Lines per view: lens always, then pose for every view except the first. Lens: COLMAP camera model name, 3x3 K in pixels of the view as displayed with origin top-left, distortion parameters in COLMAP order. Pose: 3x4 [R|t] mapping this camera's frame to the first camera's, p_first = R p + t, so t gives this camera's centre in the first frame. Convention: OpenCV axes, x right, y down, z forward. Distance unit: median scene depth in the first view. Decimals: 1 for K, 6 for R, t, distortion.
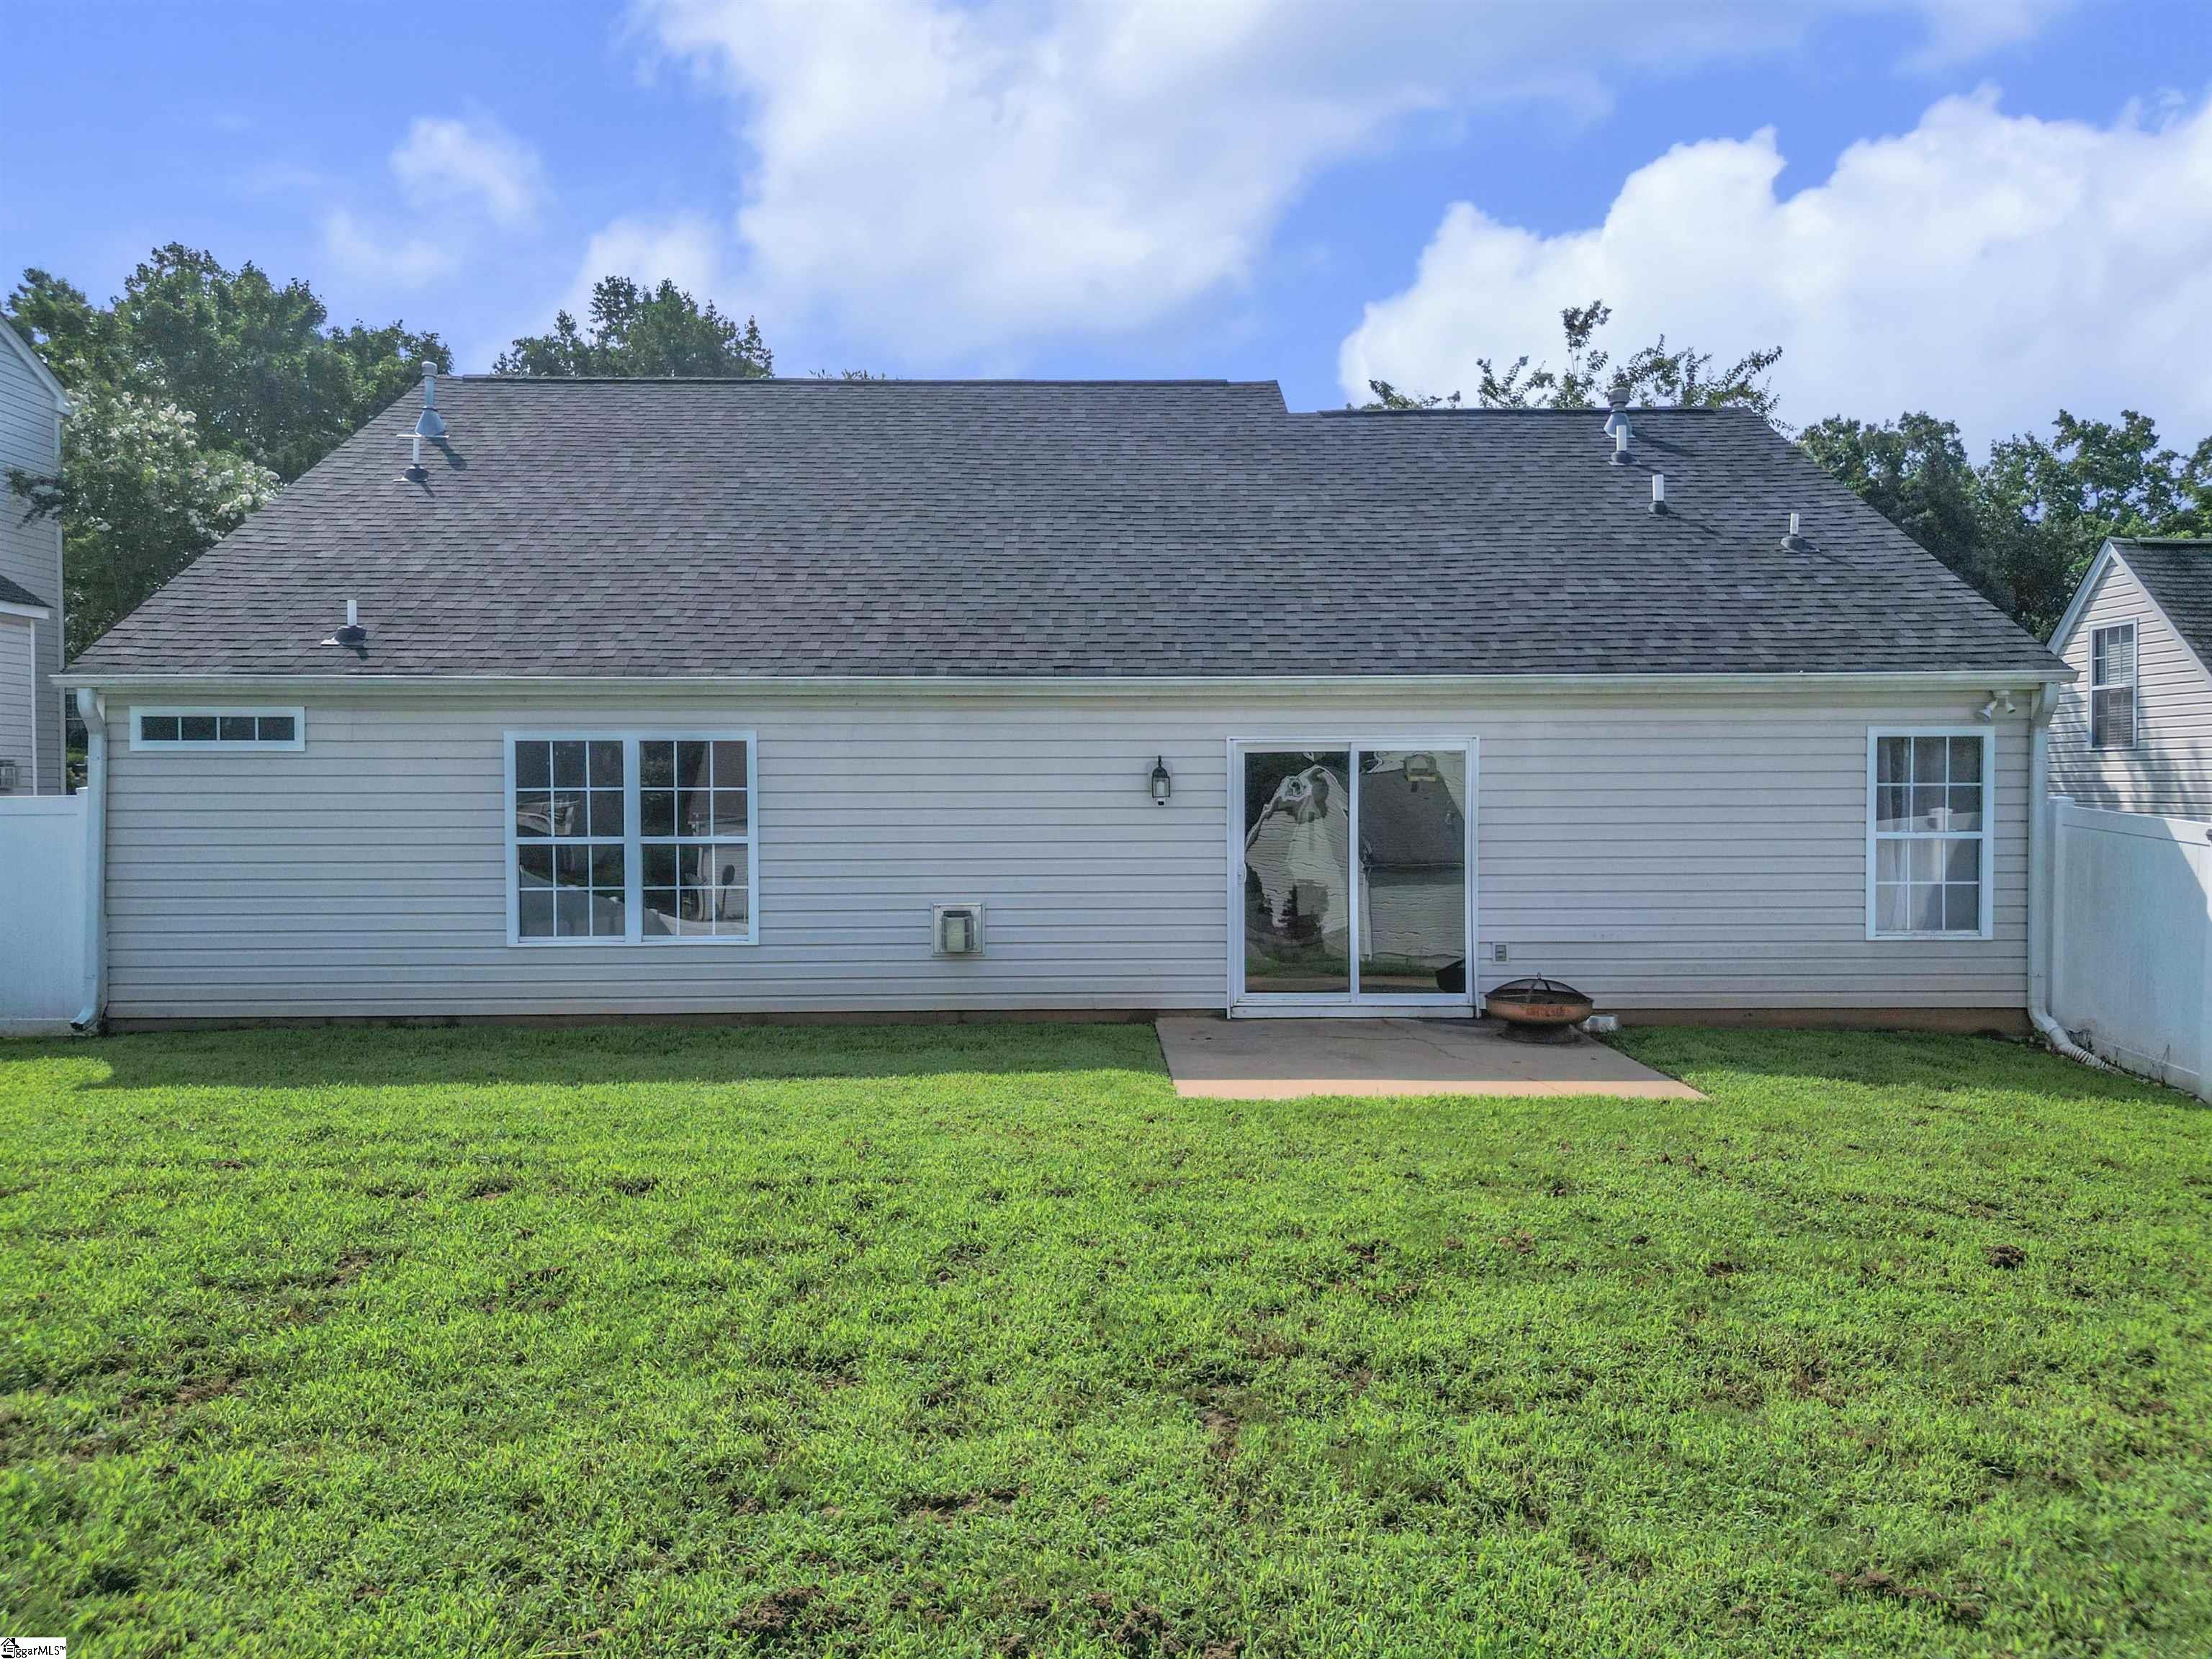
lens RADIAL K [[1554.9, 0, 1107.4], [0, 1554.9, 838.3], [0, 0, 1]] dist [0.059372, -0.046508]
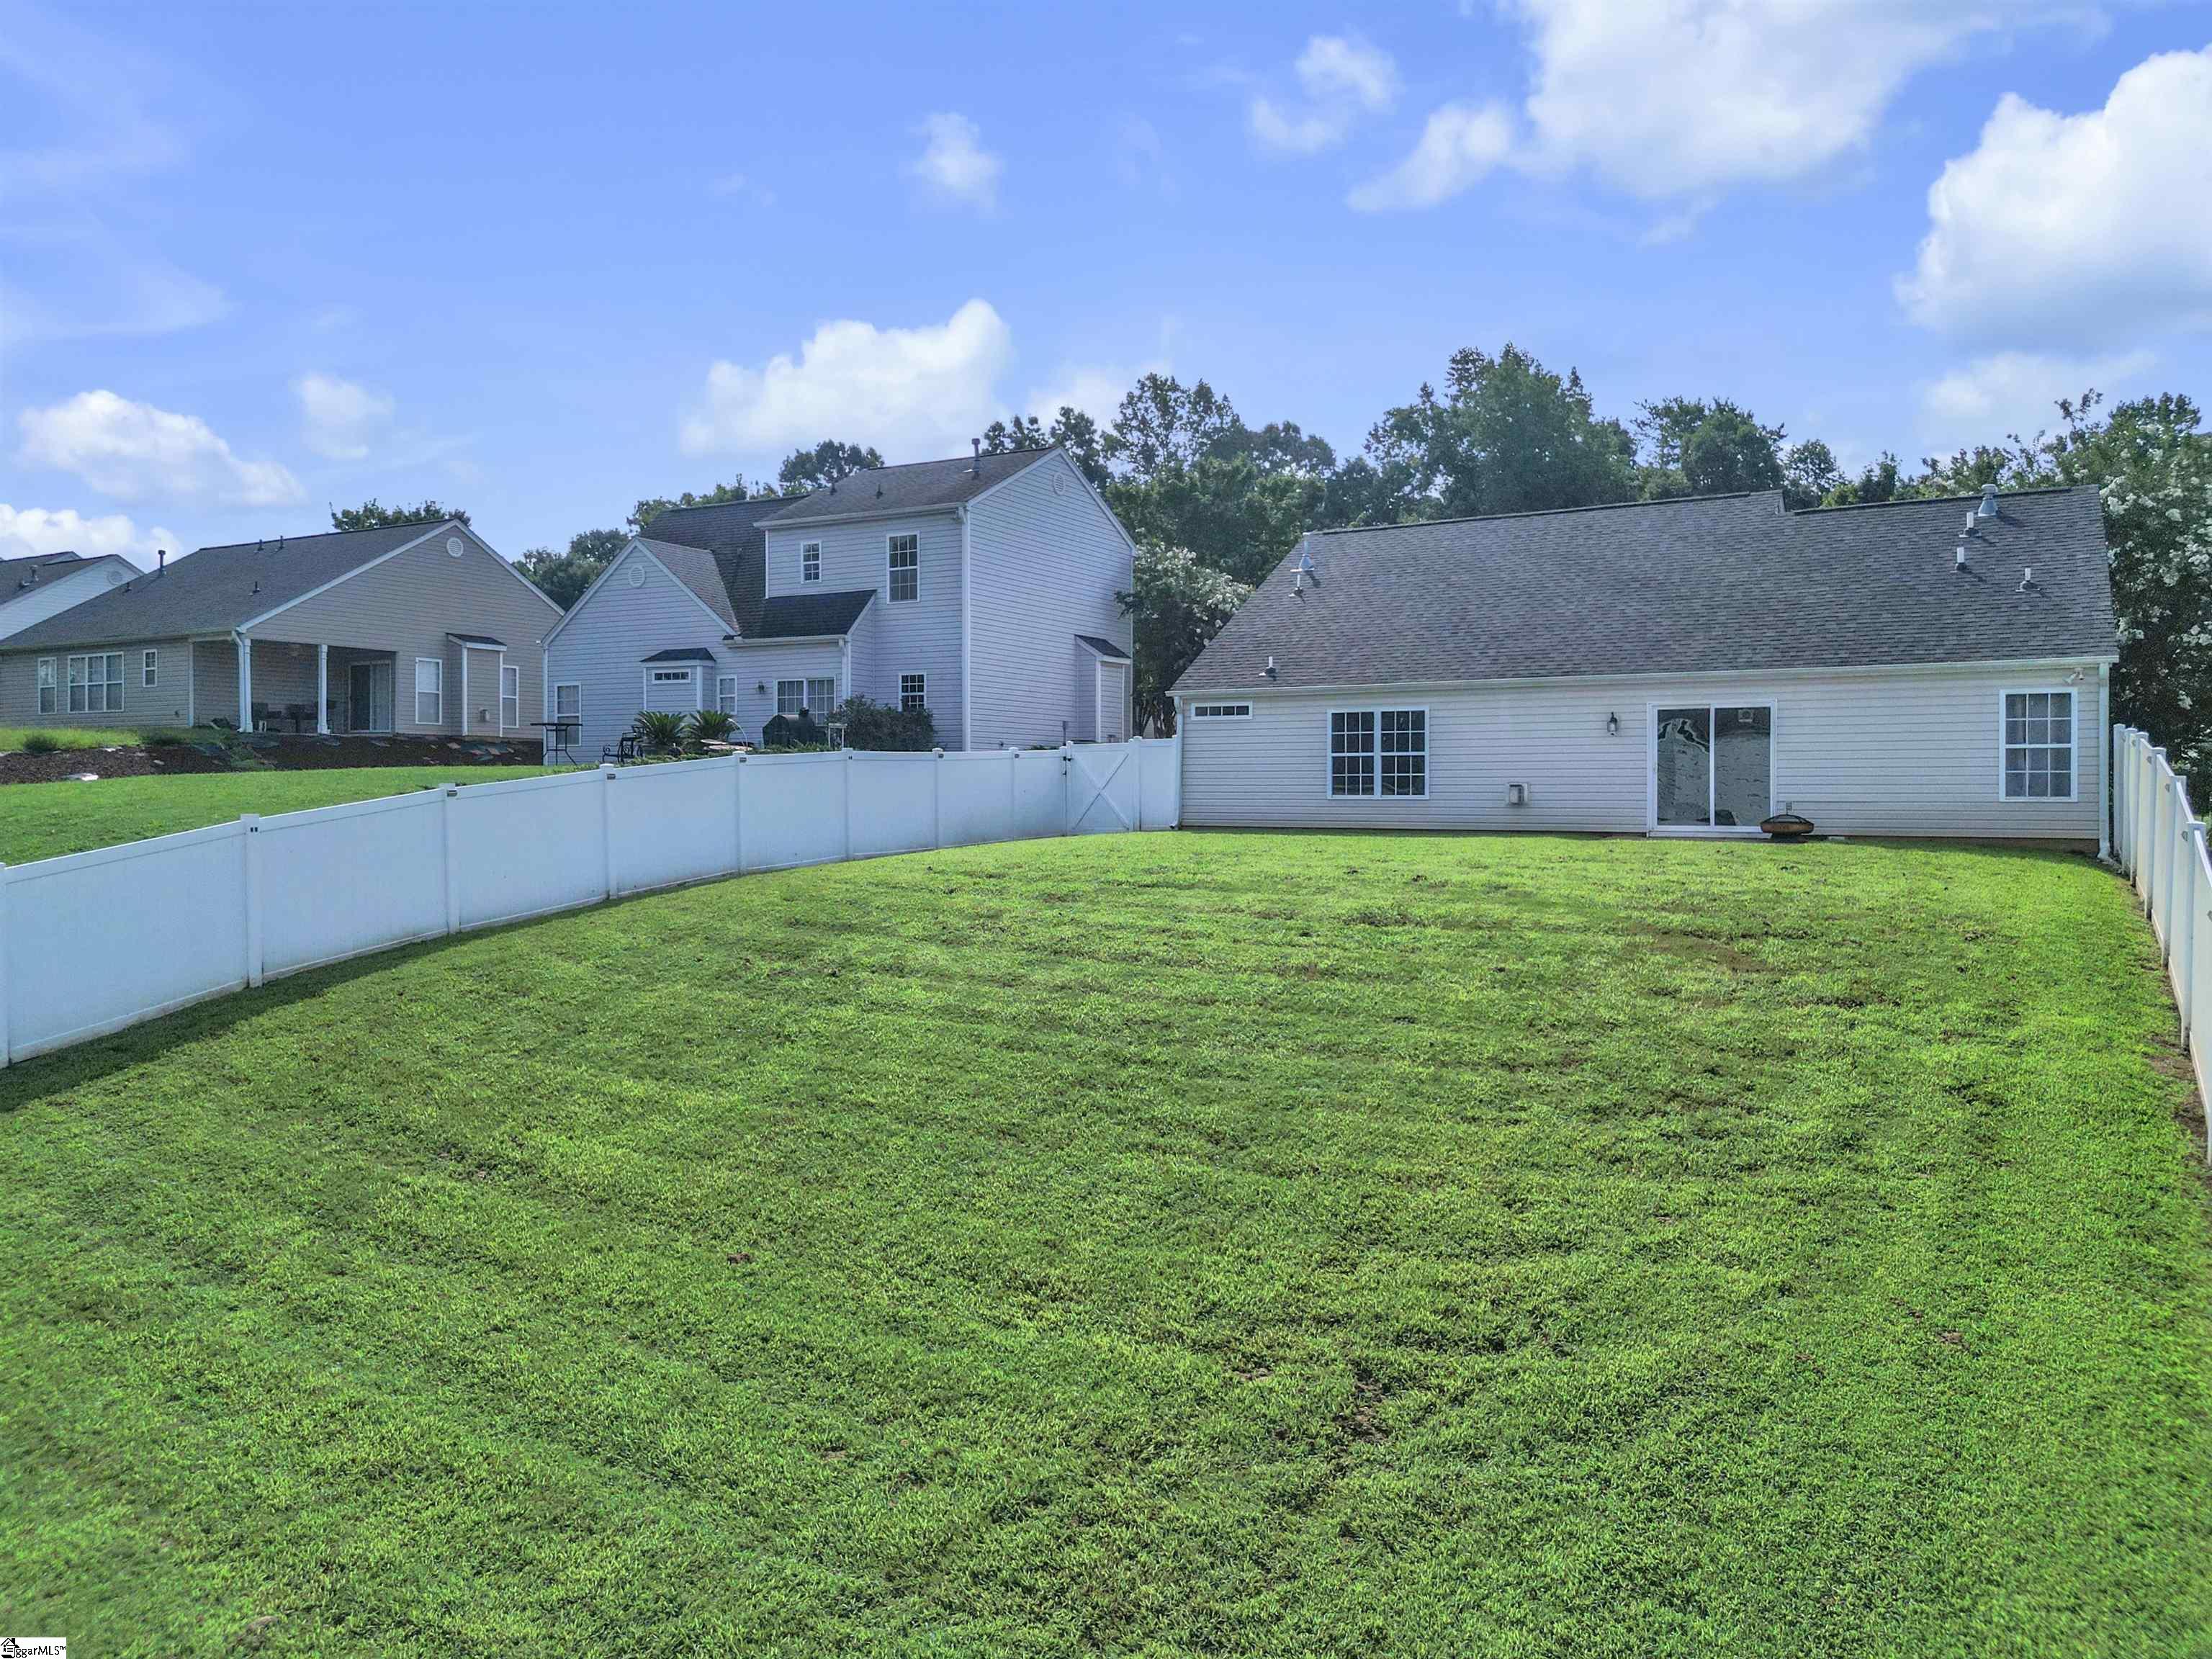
lens RADIAL K [[1554.9, 0, 1100.0], [0, 1554.9, 778.3], [0, 0, 1]] dist [0.059372, -0.046508]
pose [[0.853648, -0.000473, -0.520850, 0.537005], [-0.019365, 0.999279, -0.032646, 0.117506], [0.520490, 0.037955, 0.853024, -1.160491]]
